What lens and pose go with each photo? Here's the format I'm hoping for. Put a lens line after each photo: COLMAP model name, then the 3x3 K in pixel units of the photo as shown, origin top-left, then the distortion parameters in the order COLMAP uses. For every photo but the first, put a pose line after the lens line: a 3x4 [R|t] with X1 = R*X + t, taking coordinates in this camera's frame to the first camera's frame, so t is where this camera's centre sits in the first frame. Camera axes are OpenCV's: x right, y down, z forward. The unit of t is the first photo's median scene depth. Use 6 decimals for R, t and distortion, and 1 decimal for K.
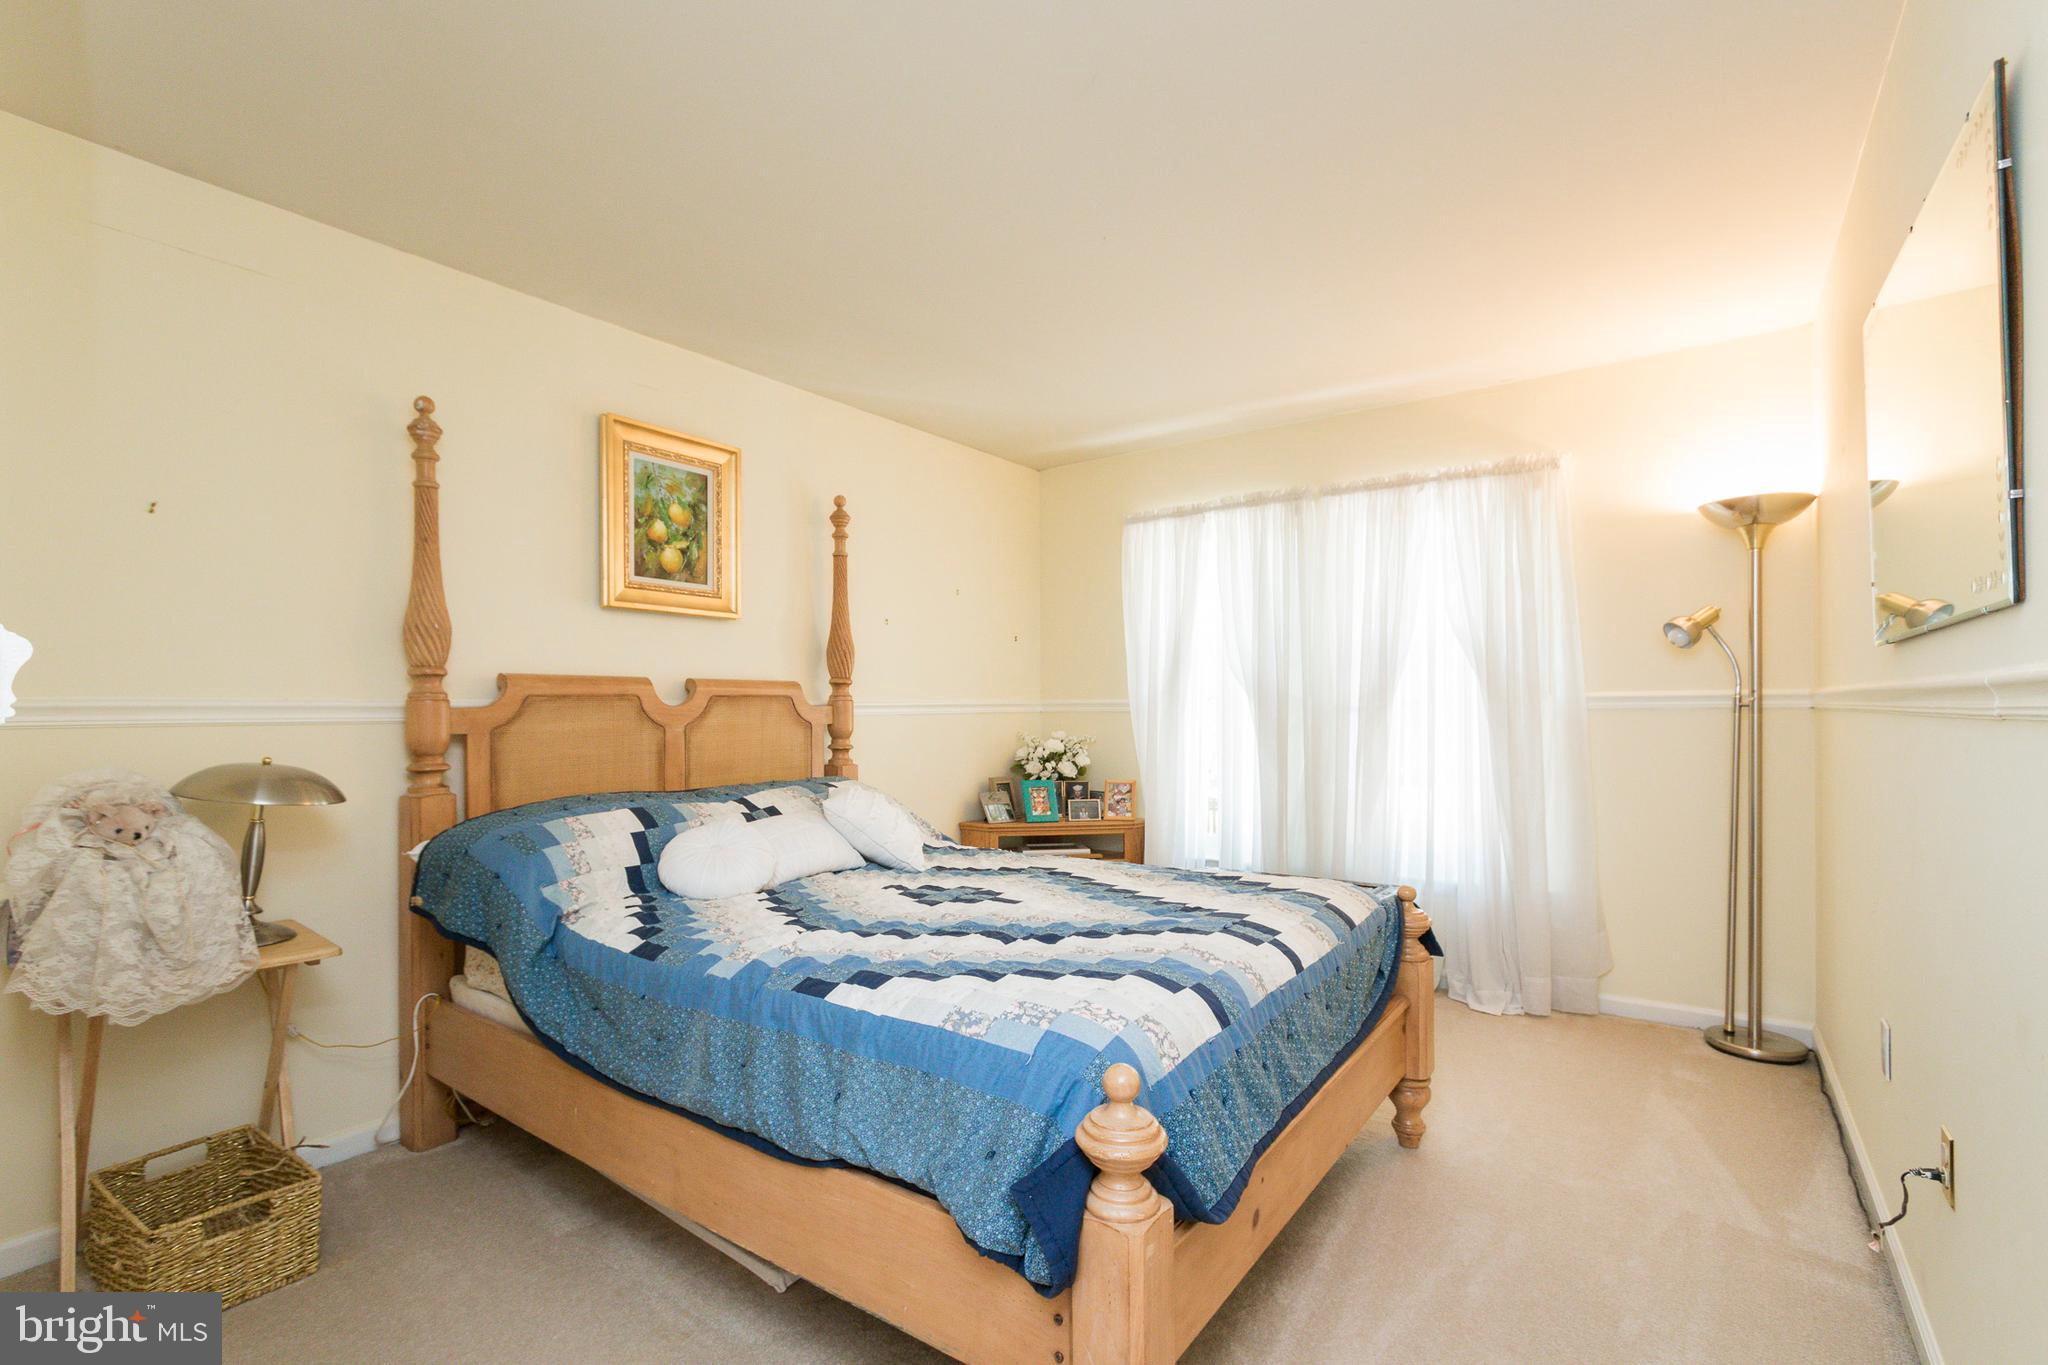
lens RADIAL K [[953.3, 0, 1009.7], [0, 953.3, 698.0], [0, 0, 1]] dist [0.005467, -0.000099]
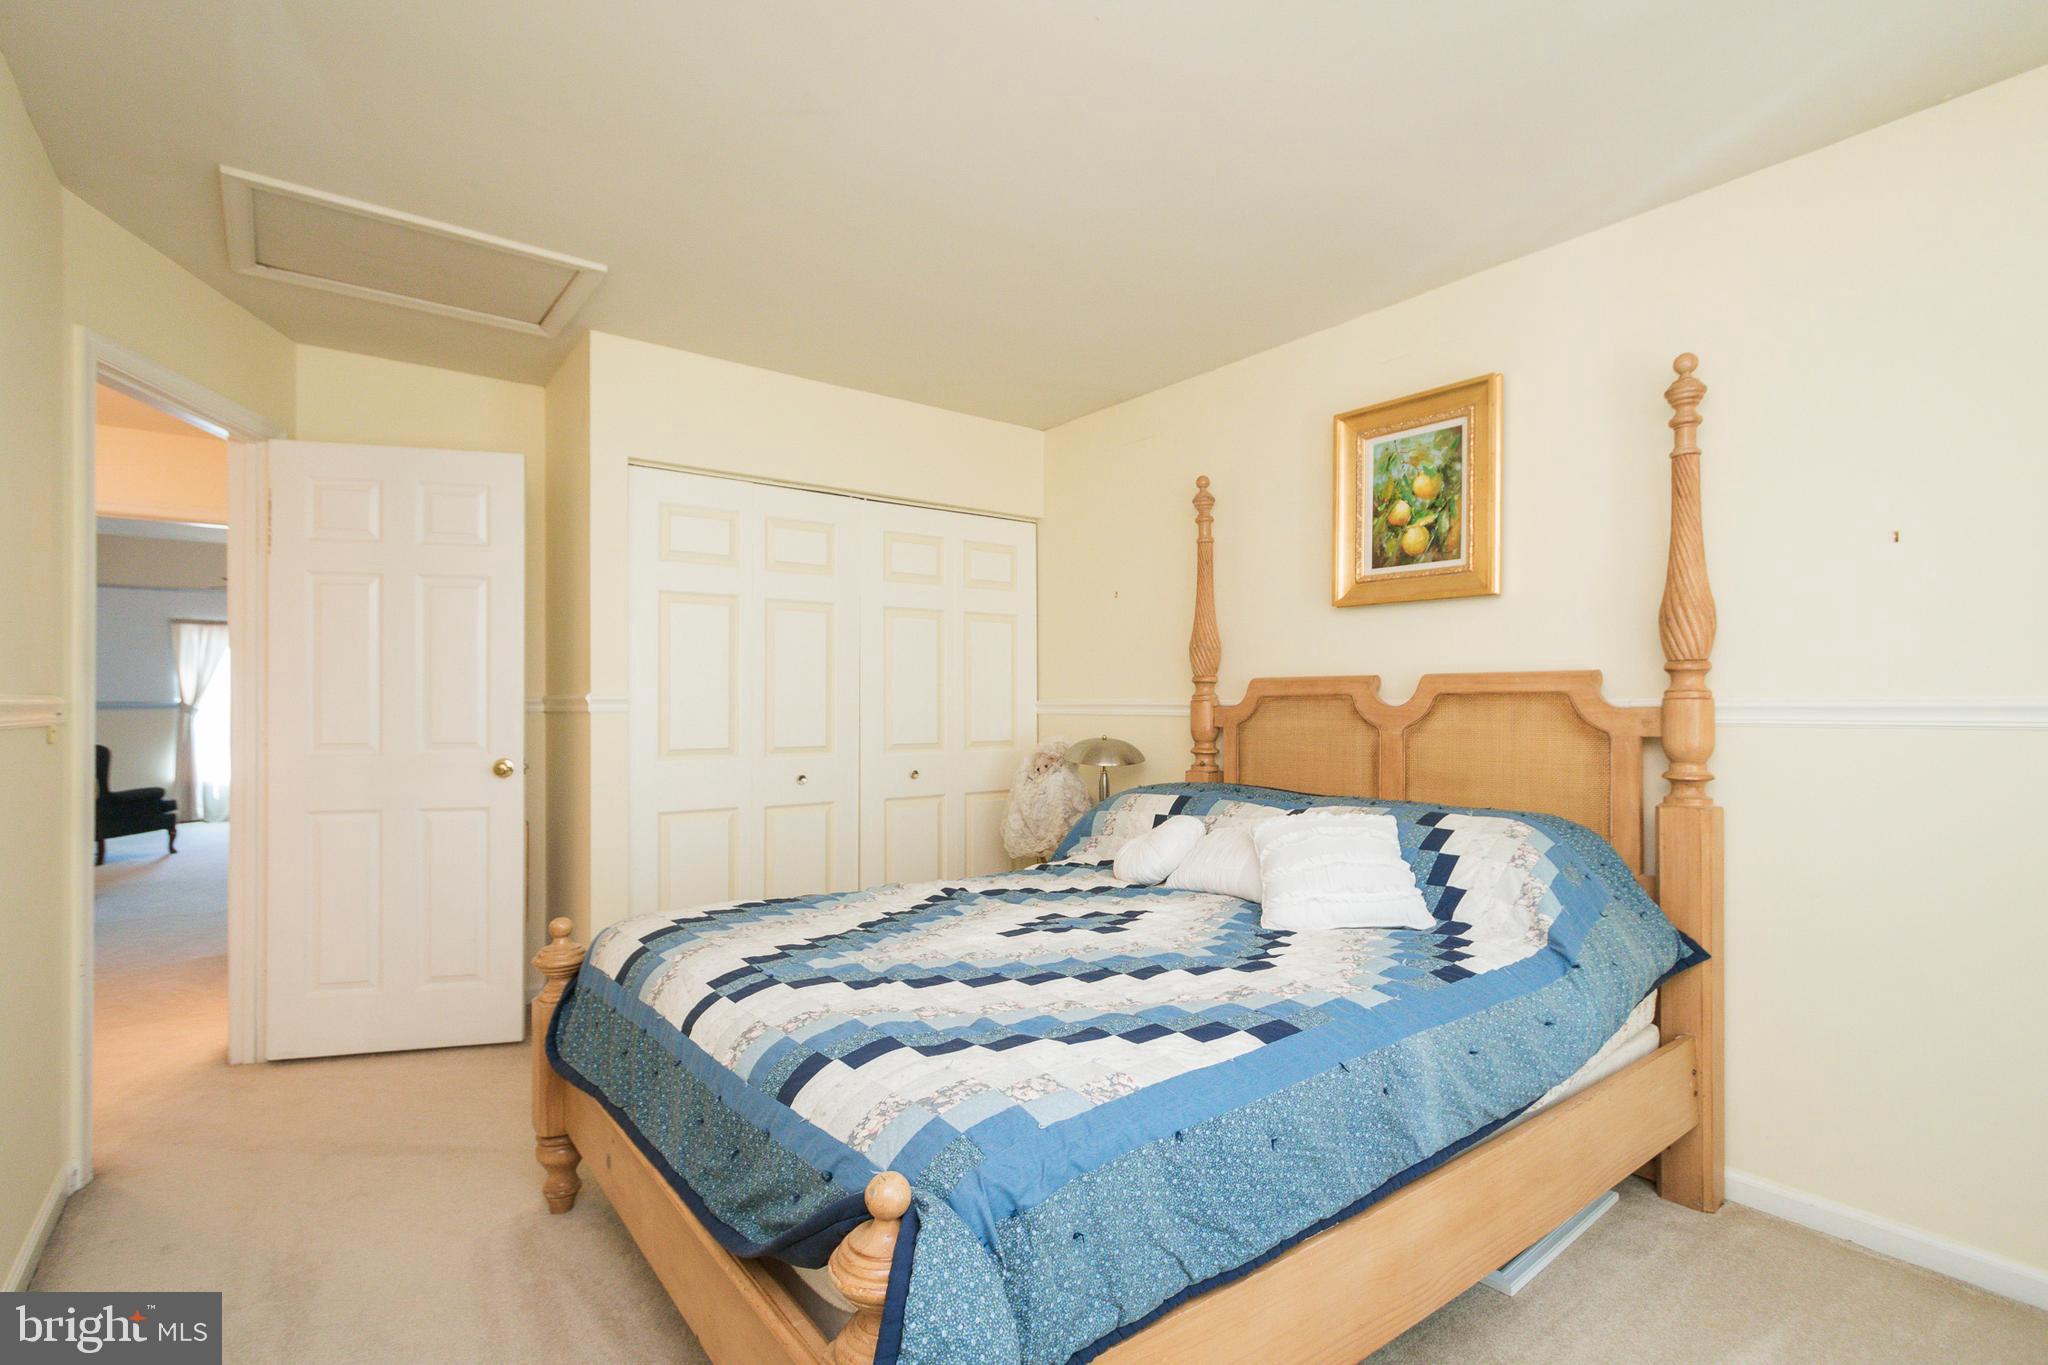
lens RADIAL K [[953.3, 0, 1002.3], [0, 953.3, 695.3], [0, 0, 1]] dist [0.005467, -0.000099]
pose [[-0.287819, 0.001553, -0.957683, 0.610234], [0.013700, 0.999903, -0.002496, -0.004500], [0.957587, -0.013839, -0.287813, 0.895310]]
